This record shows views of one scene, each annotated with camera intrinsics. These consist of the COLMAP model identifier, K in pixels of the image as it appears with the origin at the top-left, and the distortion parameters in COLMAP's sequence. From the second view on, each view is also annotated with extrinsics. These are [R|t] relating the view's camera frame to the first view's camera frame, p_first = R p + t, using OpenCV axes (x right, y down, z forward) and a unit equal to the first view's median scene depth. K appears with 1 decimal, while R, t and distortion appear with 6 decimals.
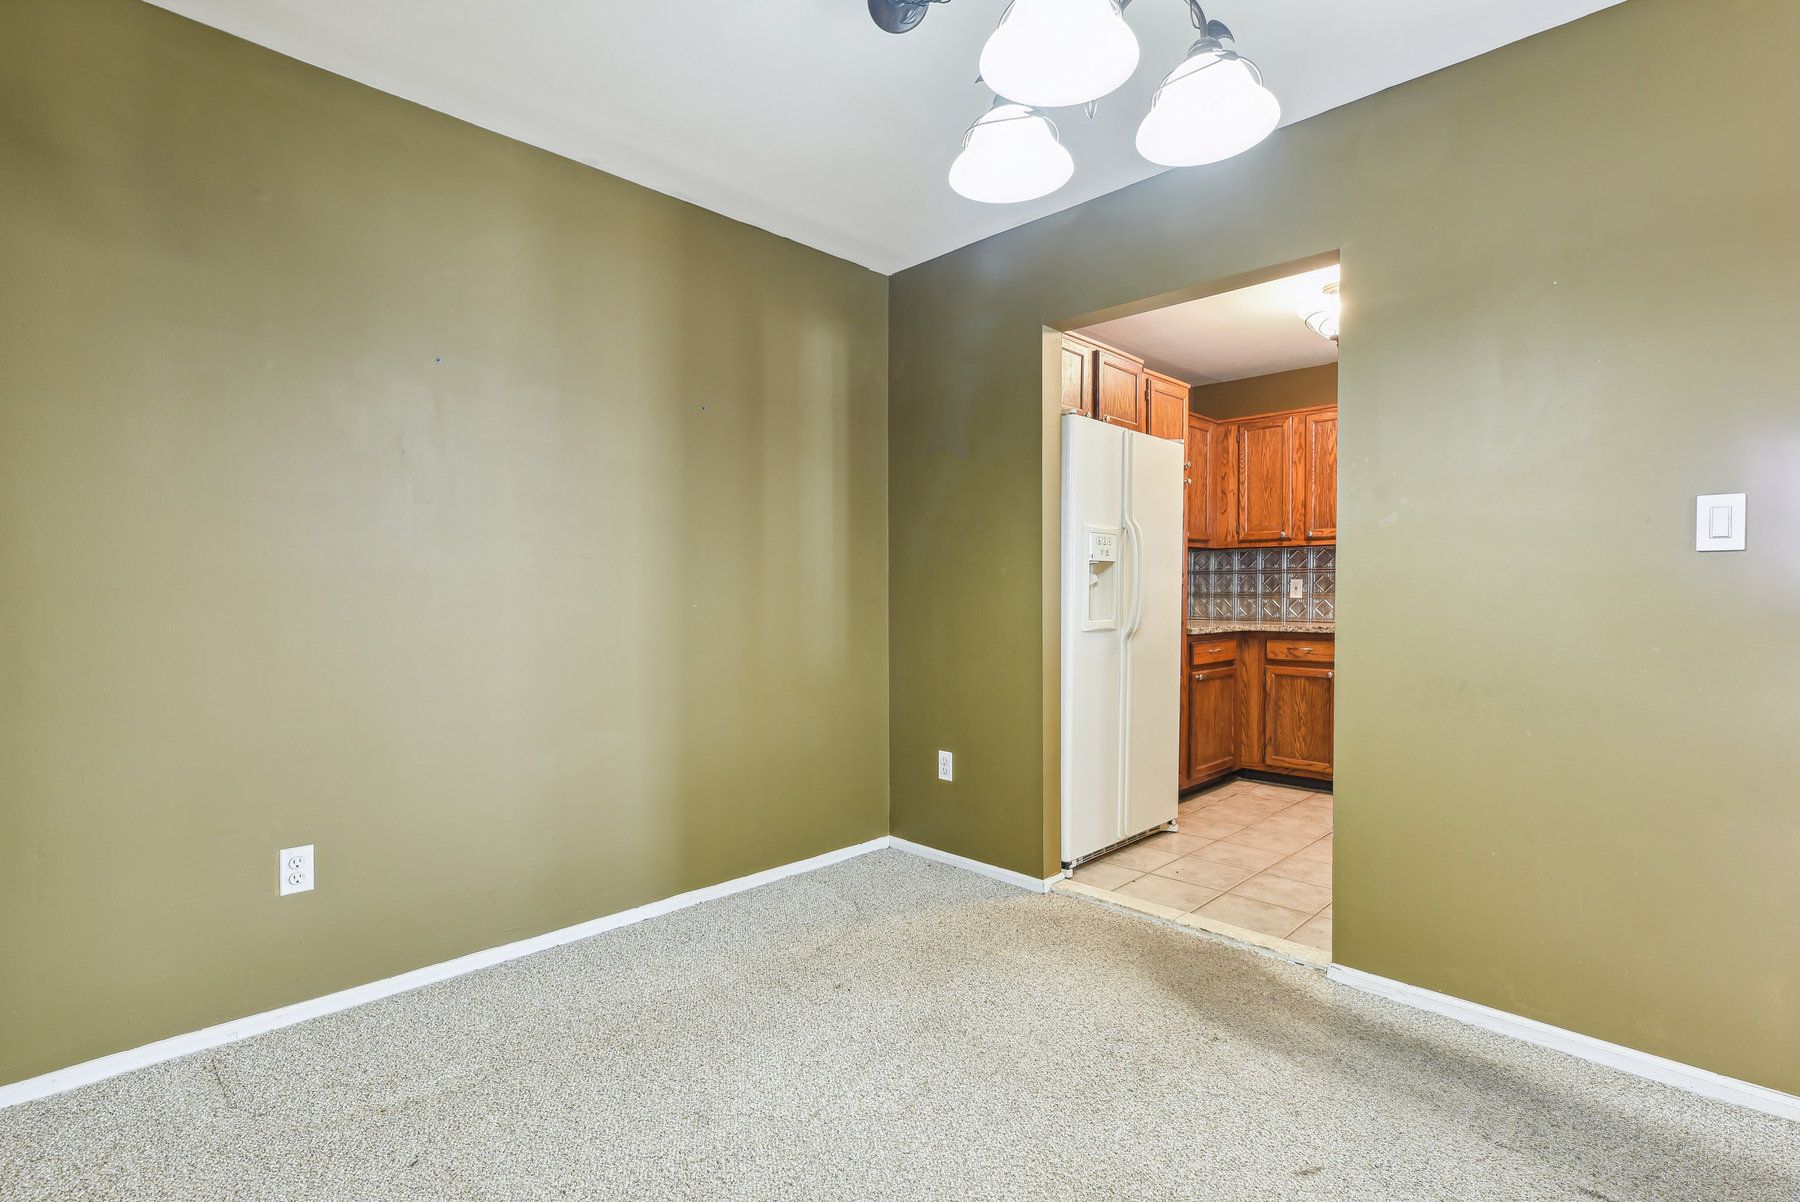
lens RADIAL K [[832.2, 0, 891.8], [0, 832.2, 595.1], [0, 0, 1]] dist [0.004456, -0.002979]
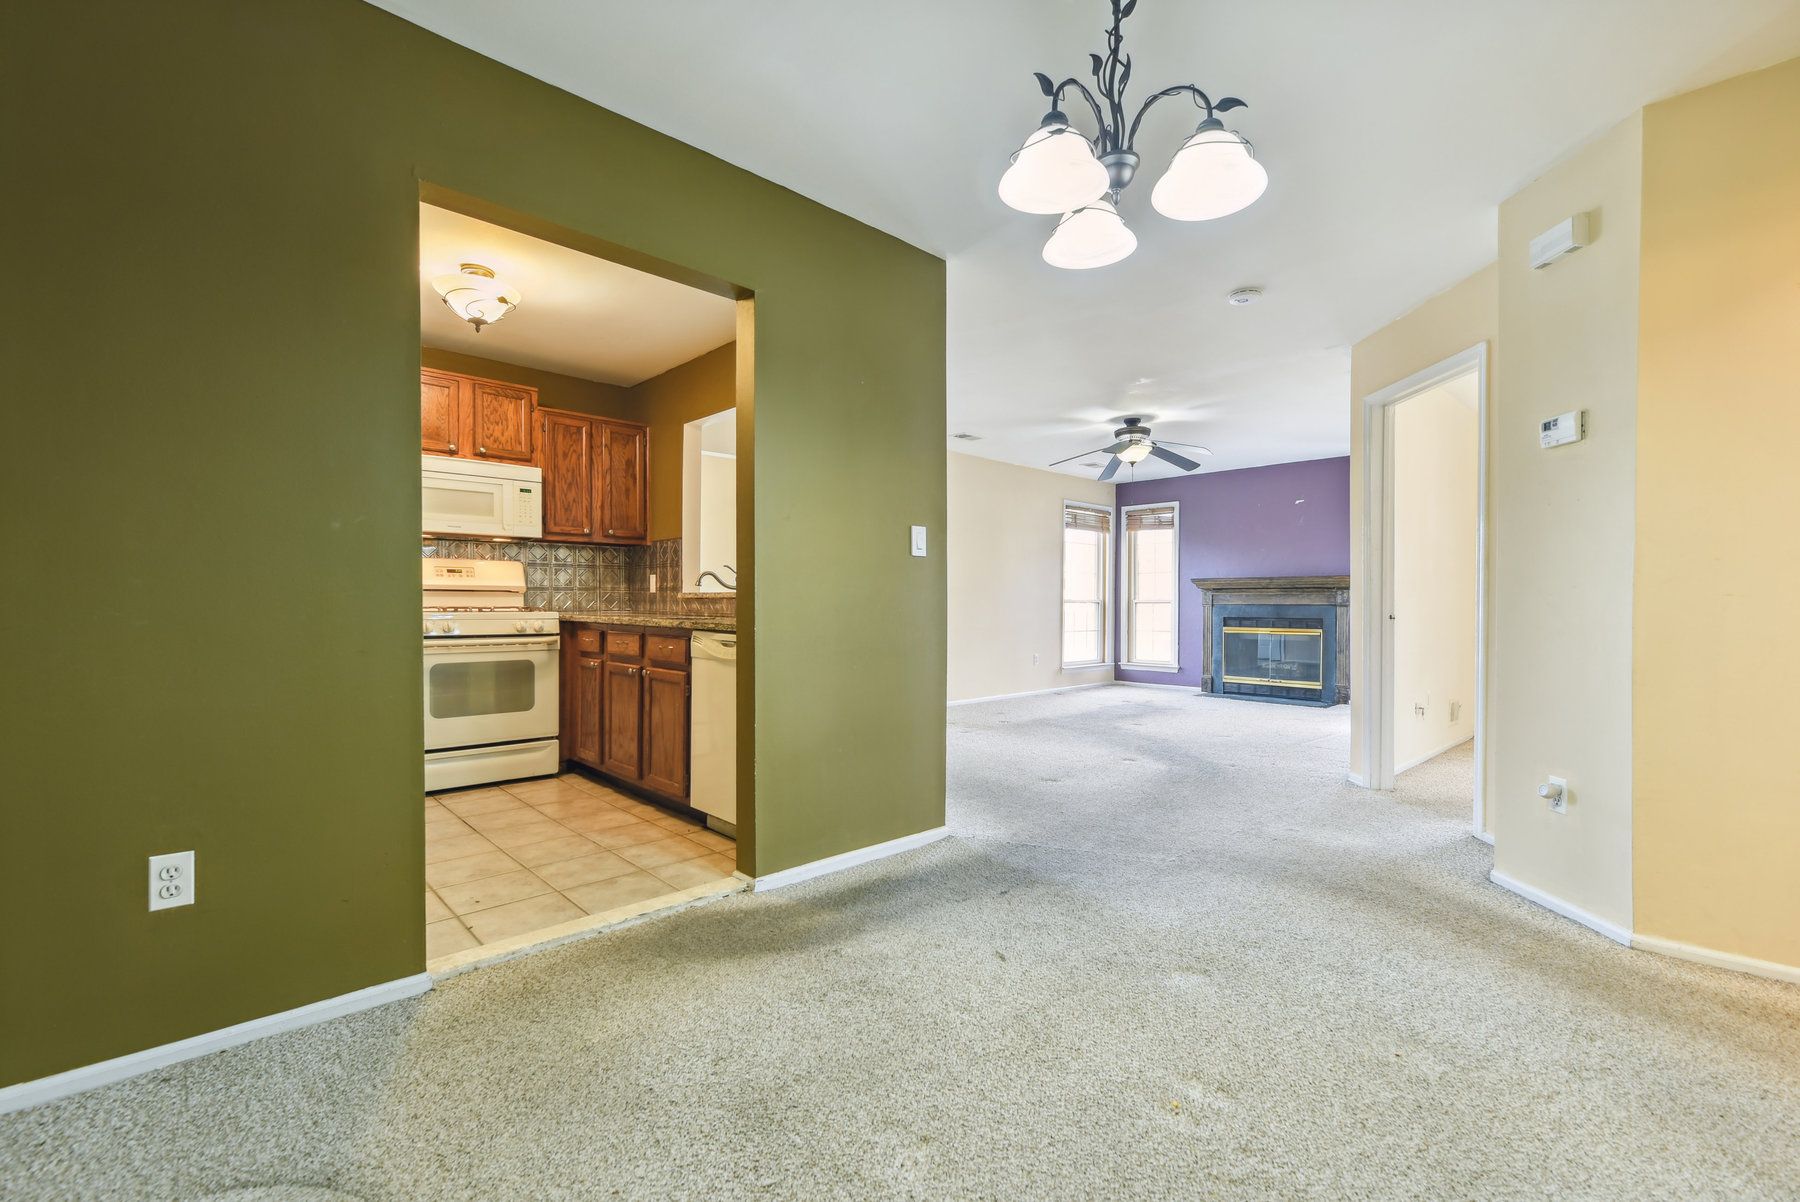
lens RADIAL K [[772.6, 0, 931.1], [0, 772.6, 604.5], [0, 0, 1]] dist [-0.002939, -0.000297]
pose [[0.019786, -0.003990, 0.999796, -0.506042], [-0.005428, 0.999977, 0.004098, 0.032922], [-0.999790, -0.005508, 0.019764, 0.630940]]
